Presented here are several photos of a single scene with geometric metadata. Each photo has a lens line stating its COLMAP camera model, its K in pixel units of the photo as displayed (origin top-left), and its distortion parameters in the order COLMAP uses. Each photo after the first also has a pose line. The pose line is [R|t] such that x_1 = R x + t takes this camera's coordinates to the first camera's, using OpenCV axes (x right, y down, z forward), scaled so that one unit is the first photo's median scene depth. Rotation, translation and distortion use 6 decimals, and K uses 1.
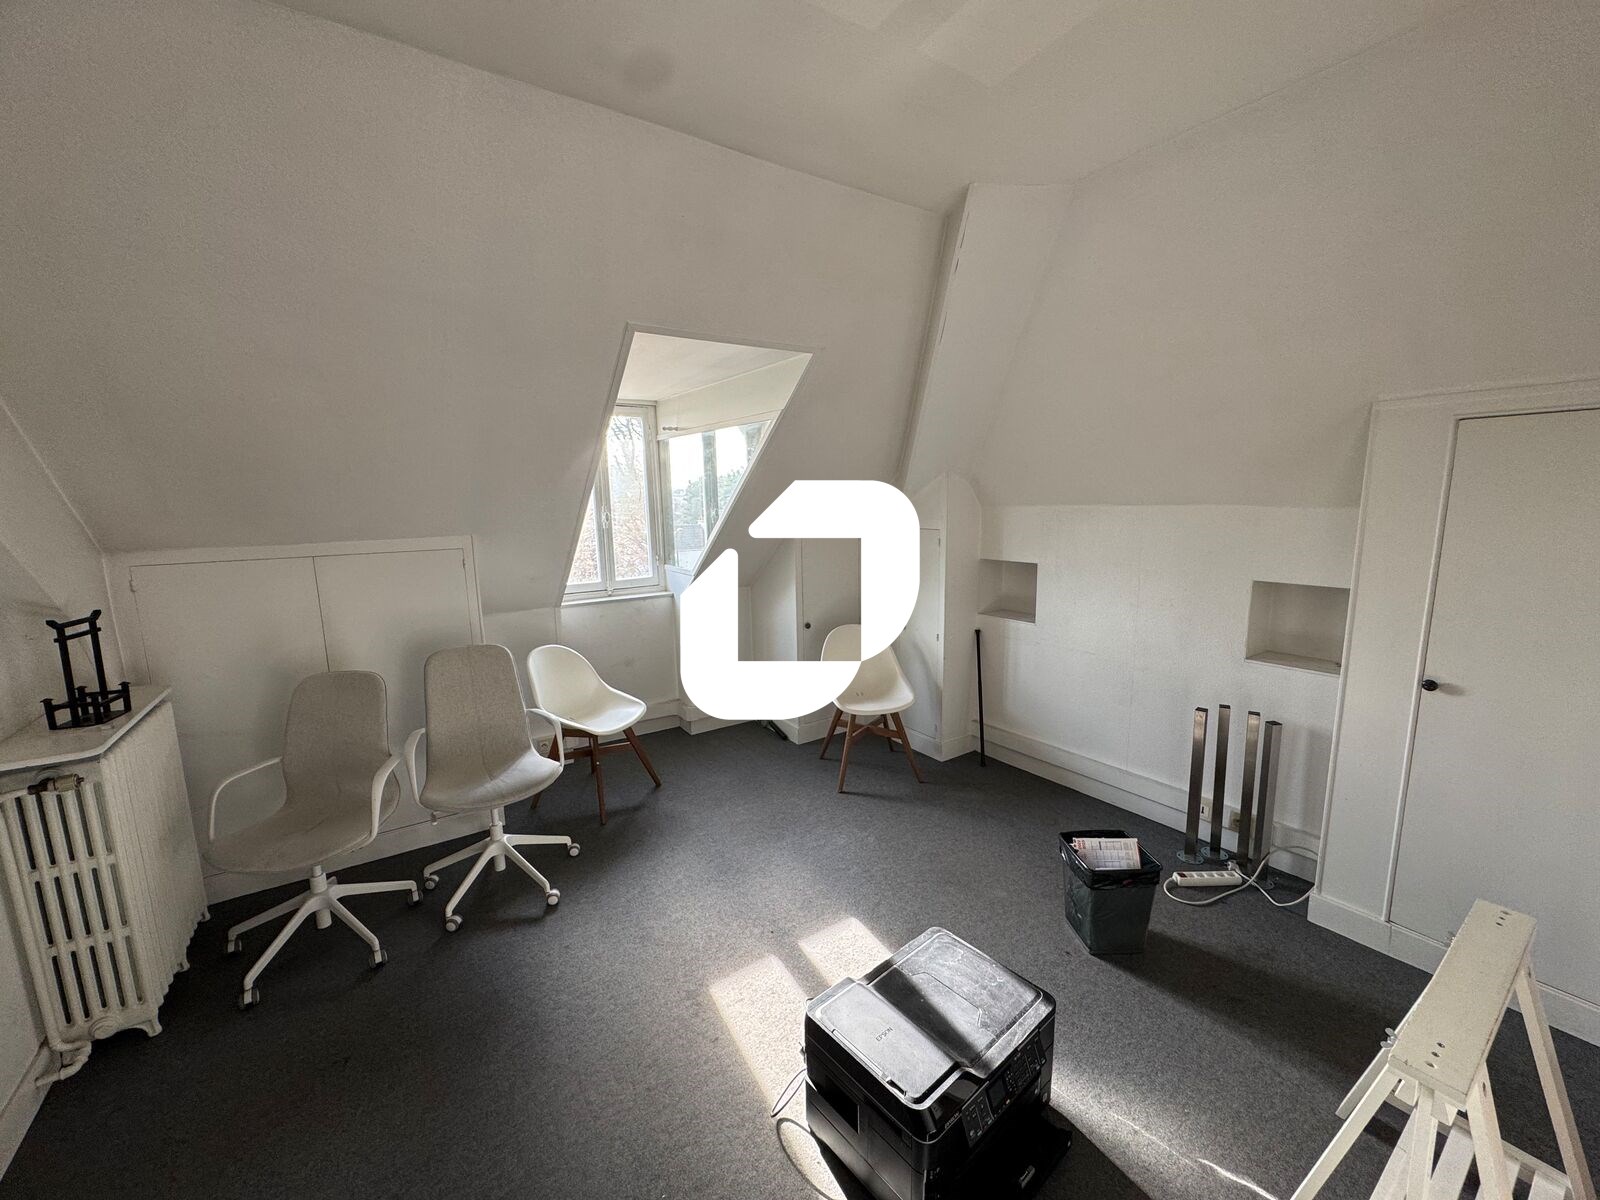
lens RADIAL K [[638.7, 0, 795.8], [0, 638.7, 599.4], [0, 0, 1]] dist [0.001910, 0.000127]
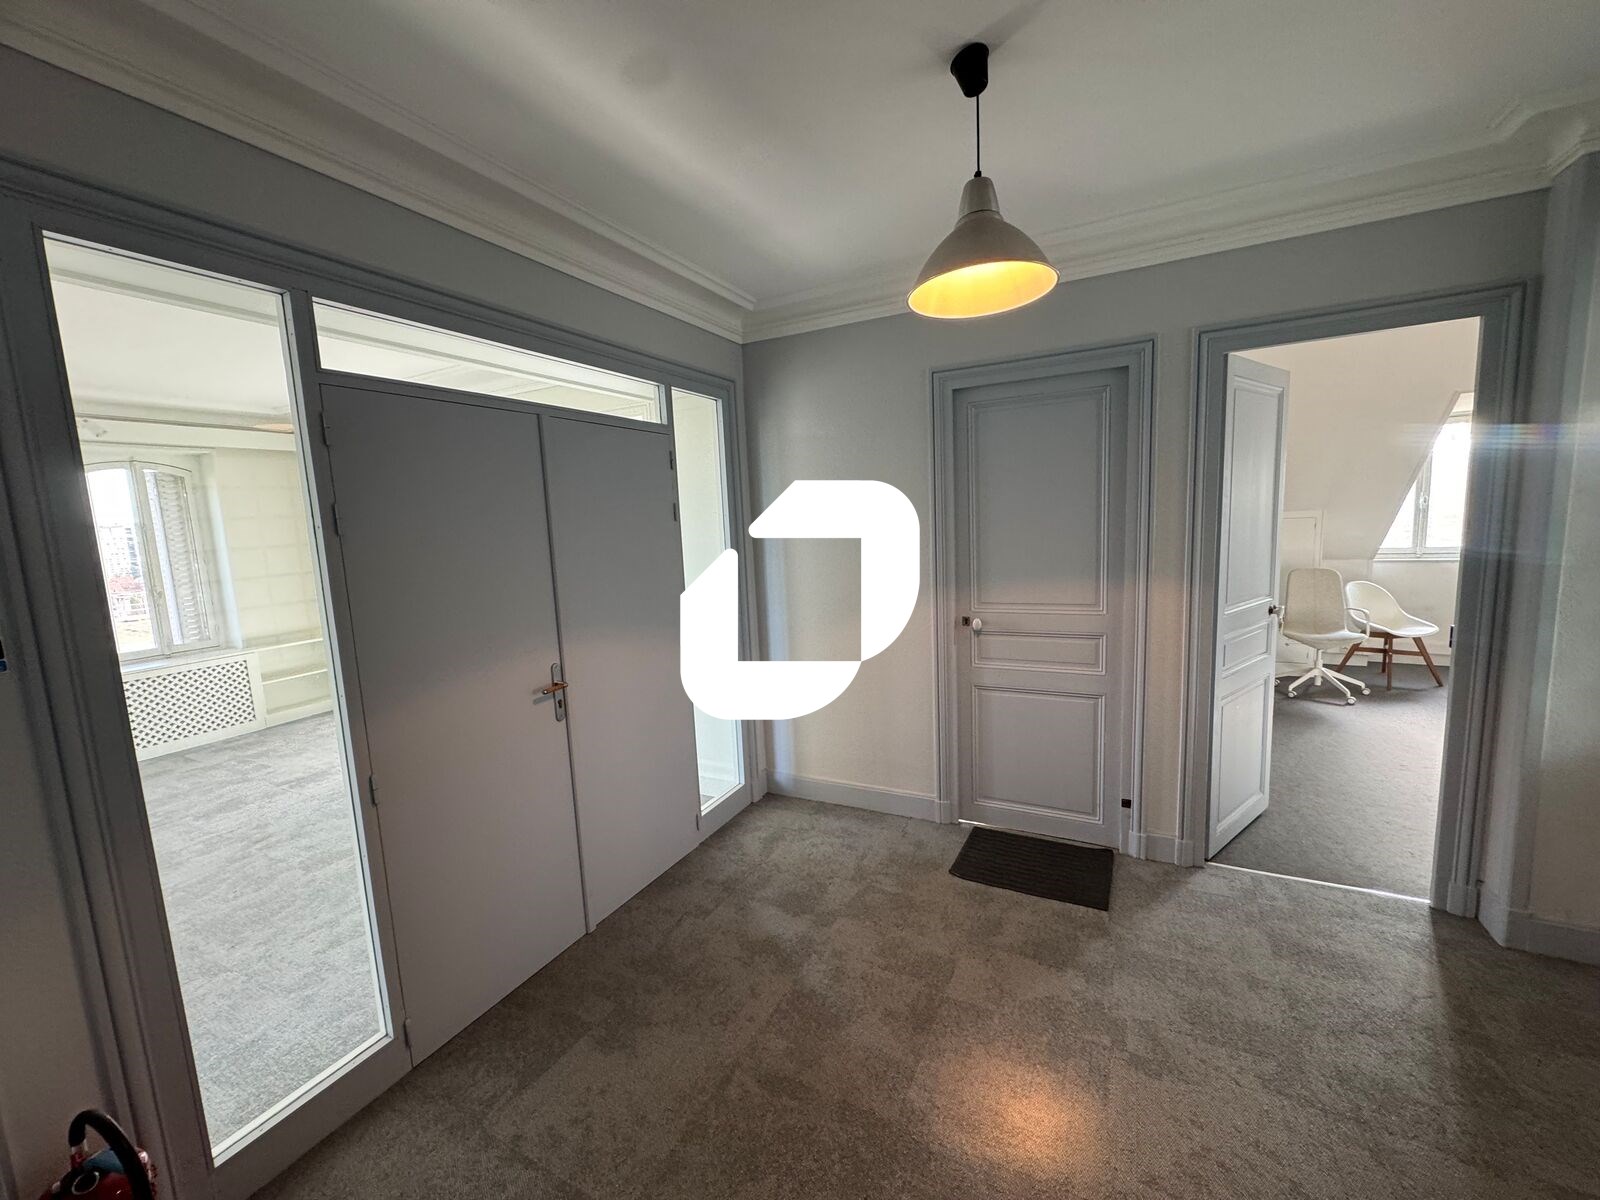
lens RADIAL K [[638.7, 0, 787.9], [0, 638.7, 598.9], [0, 0, 1]] dist [0.001910, 0.000127]
pose [[0.476877, 0.109159, -0.872165, 0.321822], [-0.098494, 0.992645, 0.070384, 0.140724], [0.873434, 0.052338, 0.484122, -1.004770]]
